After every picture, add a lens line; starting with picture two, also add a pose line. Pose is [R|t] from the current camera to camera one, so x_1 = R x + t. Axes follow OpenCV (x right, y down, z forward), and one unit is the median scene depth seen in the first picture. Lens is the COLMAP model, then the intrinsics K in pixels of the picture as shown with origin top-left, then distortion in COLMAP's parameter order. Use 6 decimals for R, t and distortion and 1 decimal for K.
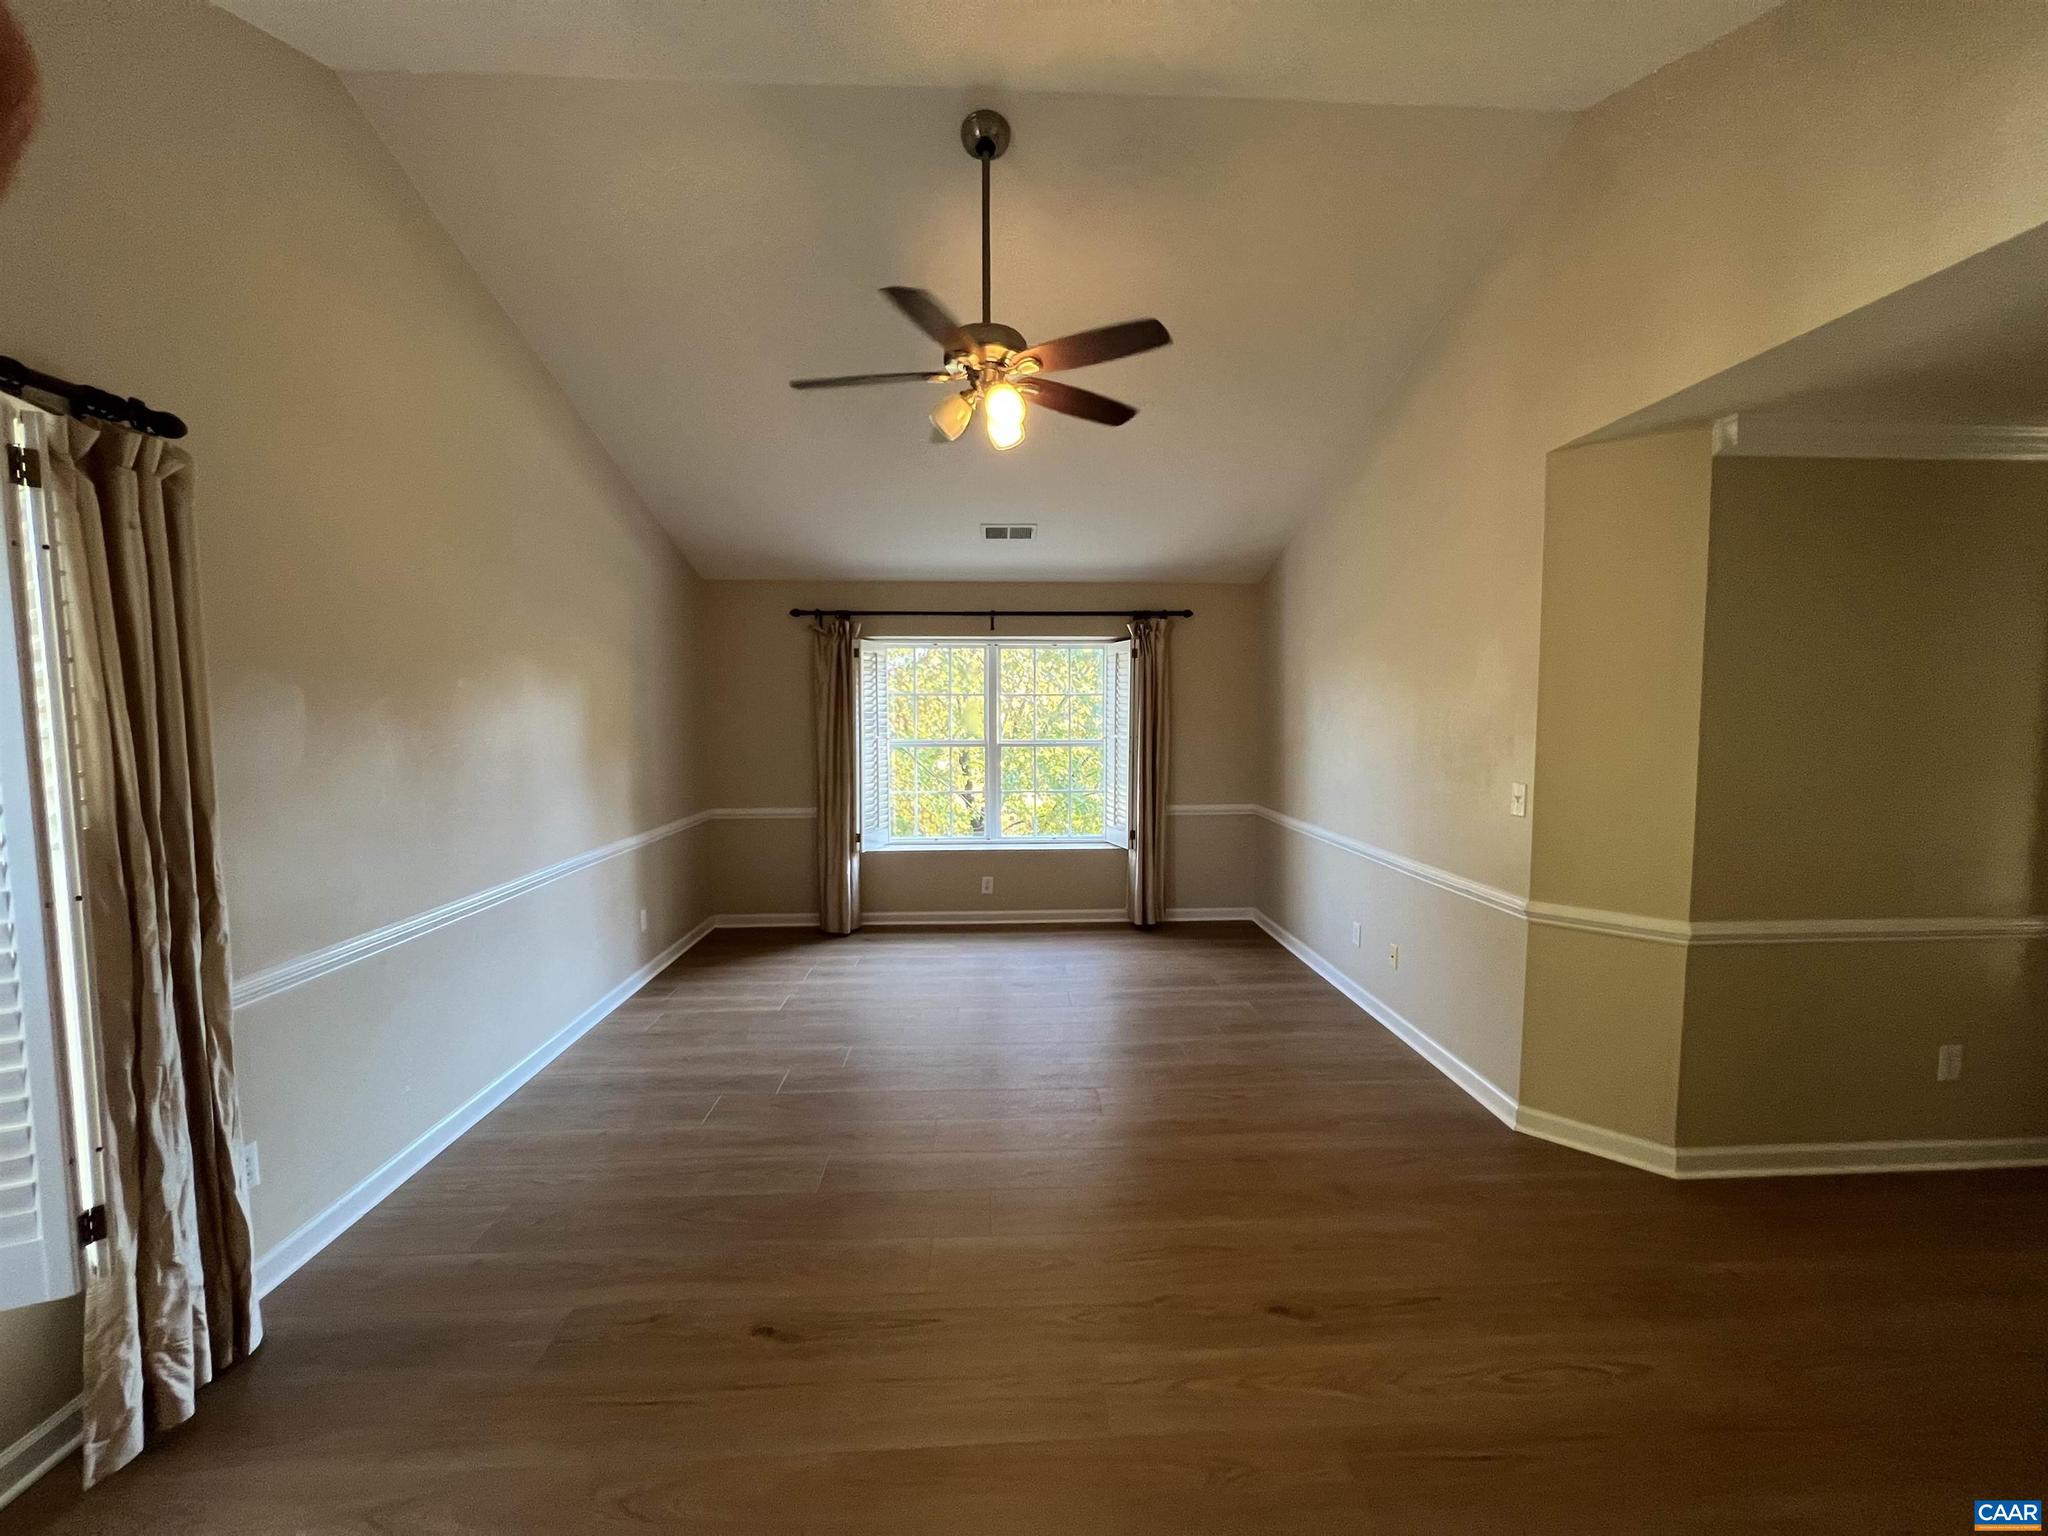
lens RADIAL K [[818.2, 0, 1020.9], [0, 818.2, 771.8], [0, 0, 1]] dist [-0.002736, 0.000310]
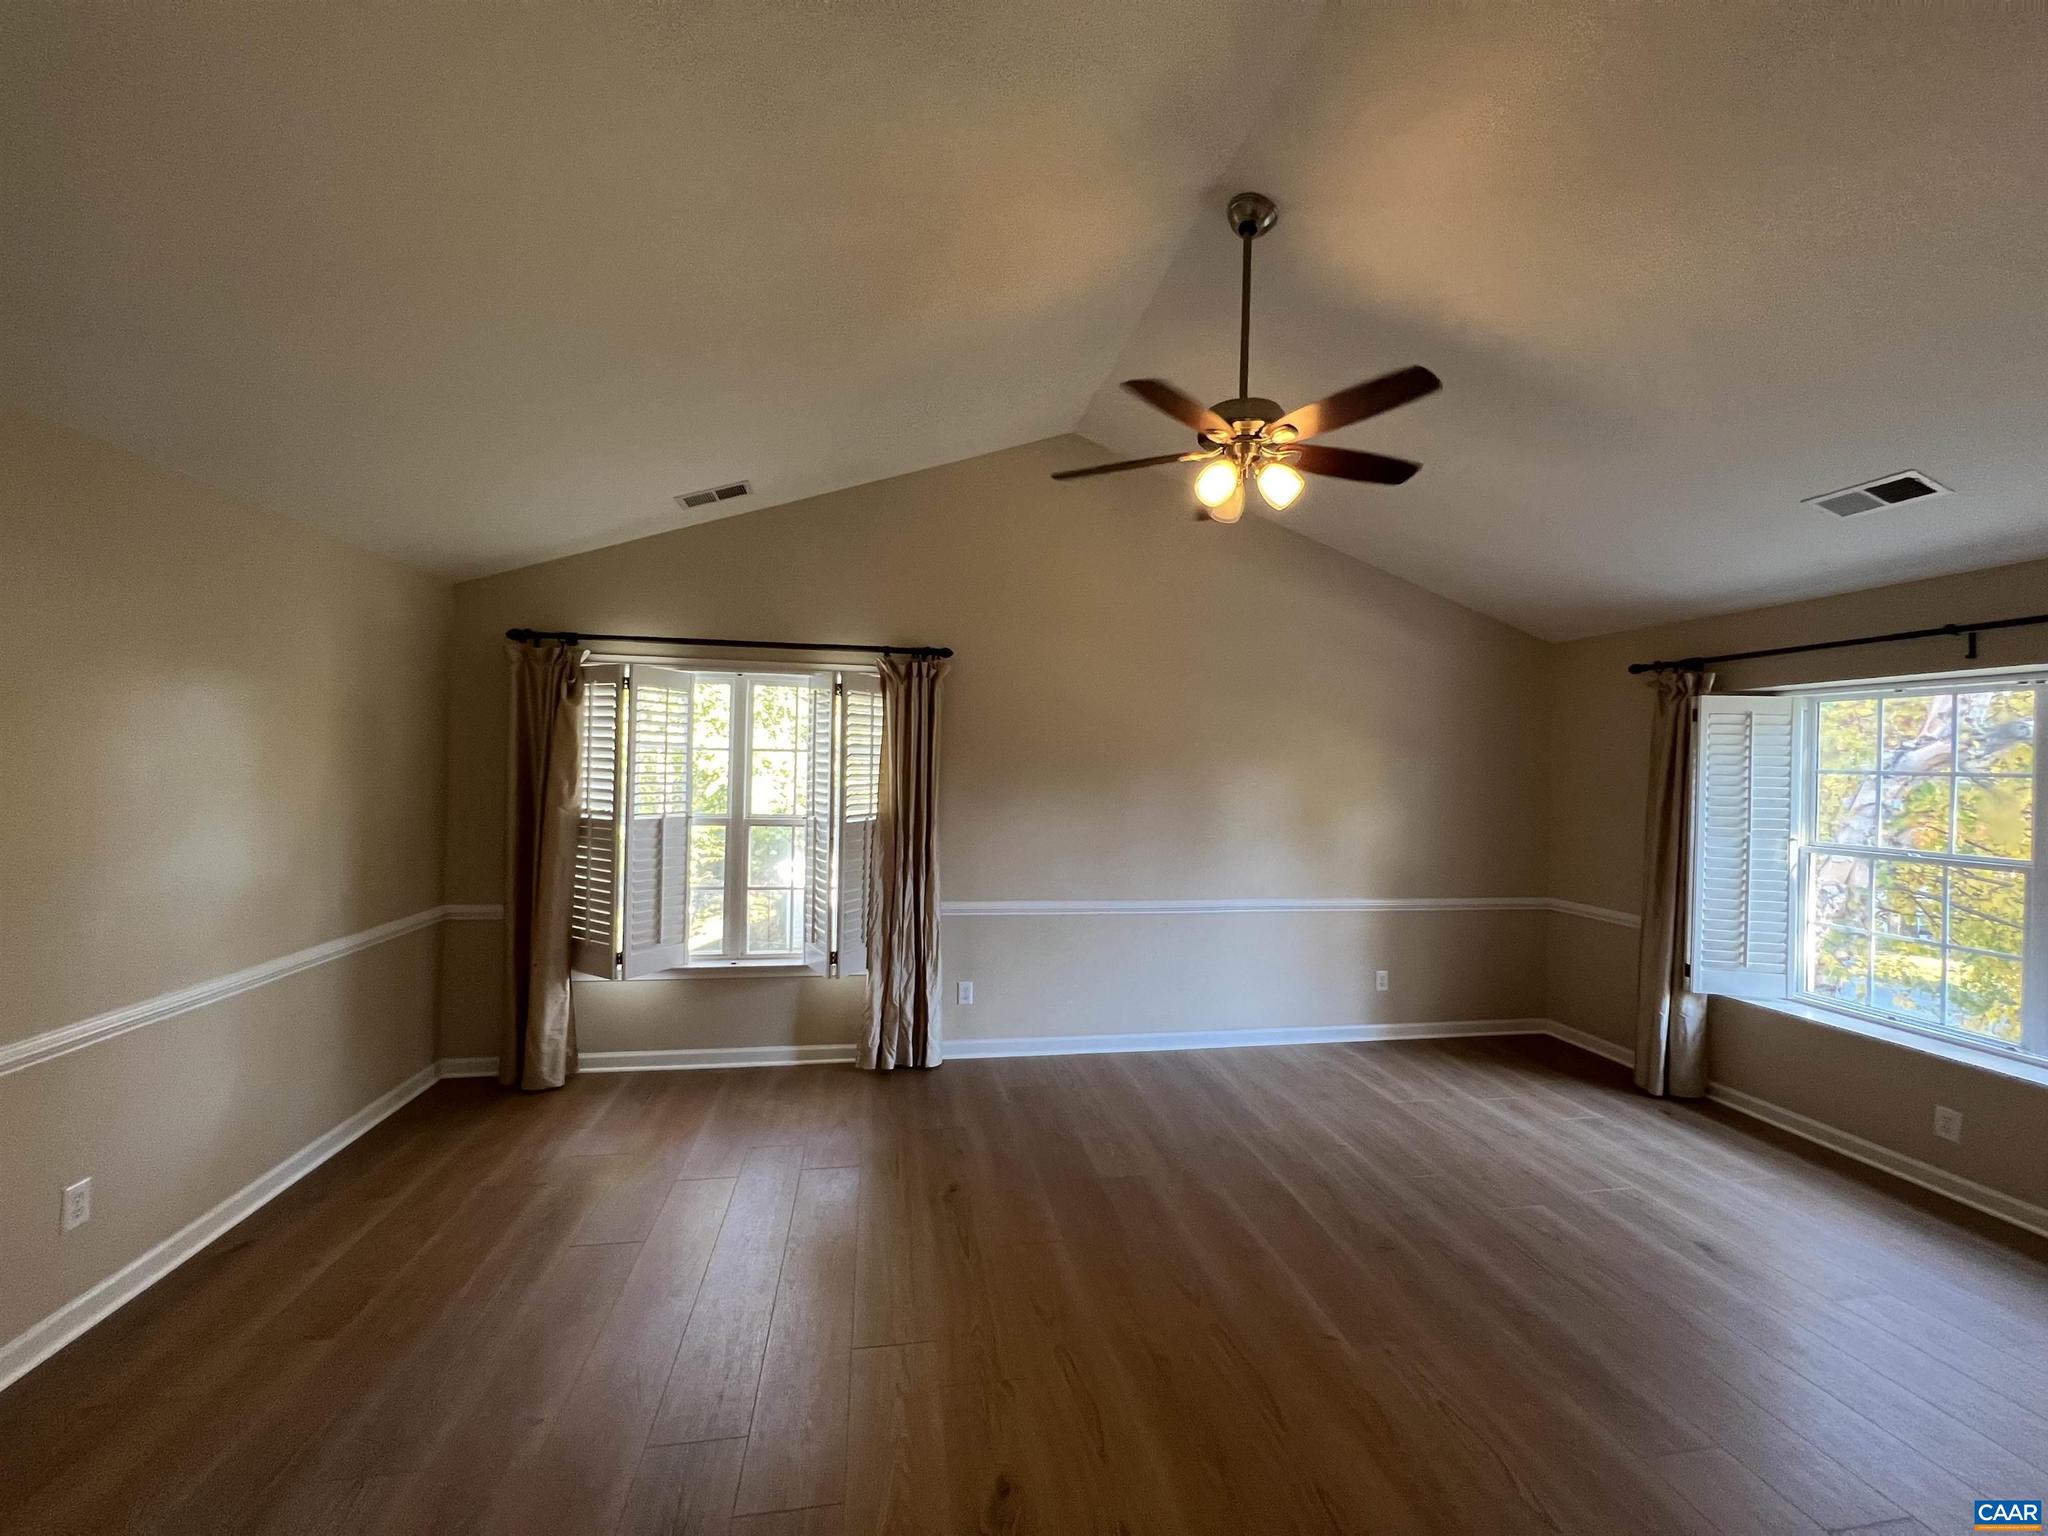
lens RADIAL K [[818.2, 0, 1021.6], [0, 818.2, 768.3], [0, 0, 1]] dist [-0.002736, 0.000310]
pose [[0.126861, 0.008329, -0.991885, 0.474049], [-0.098571, 0.995121, -0.004251, -0.037868], [0.987011, 0.098310, 0.127064, 0.340523]]
